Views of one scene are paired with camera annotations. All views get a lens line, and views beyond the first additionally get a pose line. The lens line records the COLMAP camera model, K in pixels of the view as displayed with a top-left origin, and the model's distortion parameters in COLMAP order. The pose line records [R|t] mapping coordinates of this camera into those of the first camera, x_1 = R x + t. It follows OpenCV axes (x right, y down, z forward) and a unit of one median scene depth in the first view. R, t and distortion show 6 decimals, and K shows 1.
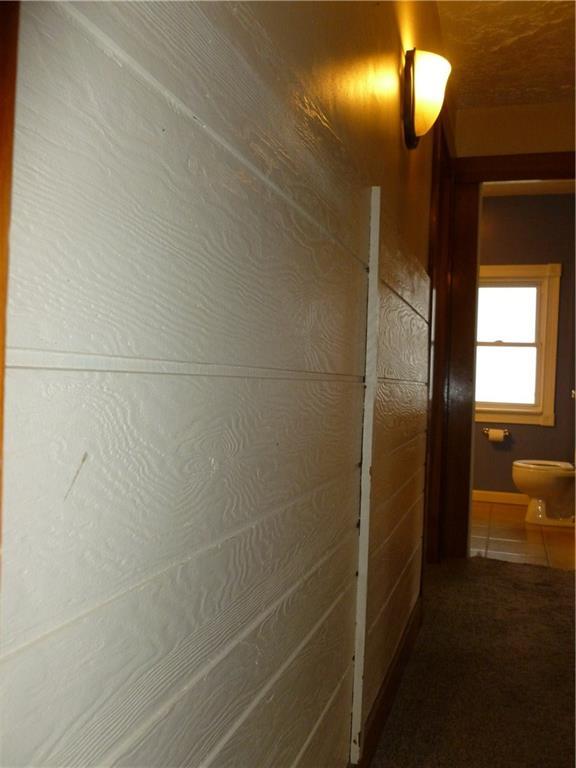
lens RADIAL K [[650.4, 0, 284.6], [0, 650.4, 380.1], [0, 0, 1]] dist [-0.056788, 0.035963]
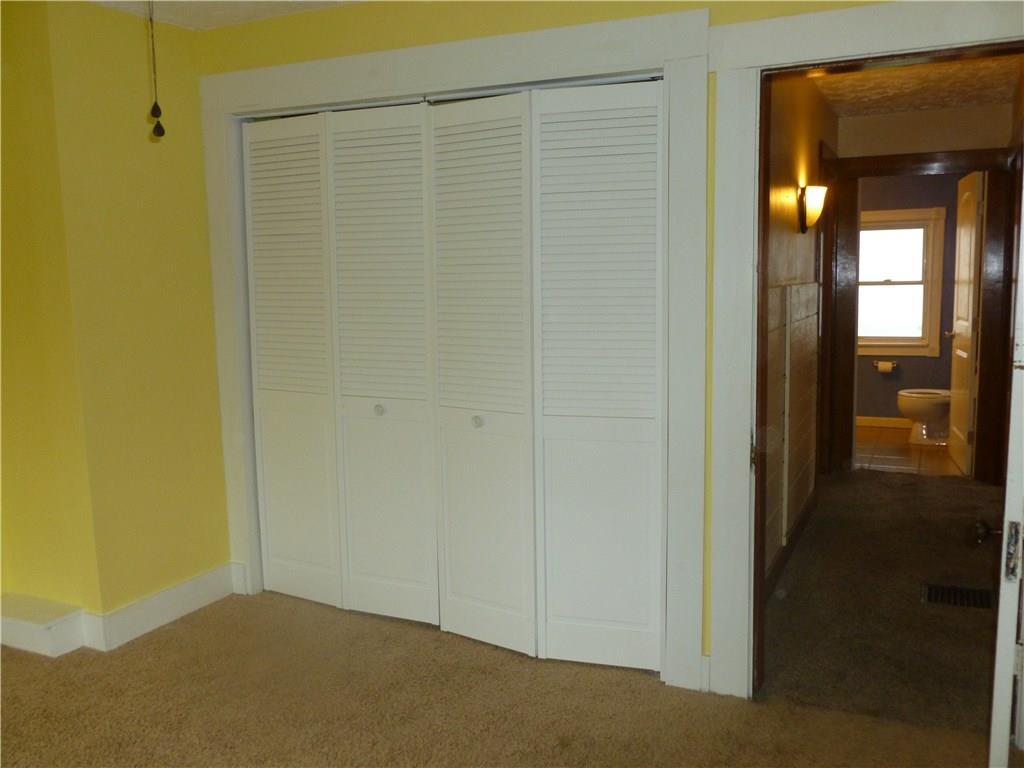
lens RADIAL K [[867.2, 0, 512.9], [0, 867.2, 390.2], [0, 0, 1]] dist [-0.056788, 0.035963]
pose [[0.989800, -0.043115, -0.135785, -0.119144], [0.060438, 0.990167, 0.126158, -0.112178], [0.129011, -0.133078, 0.982673, -0.601193]]
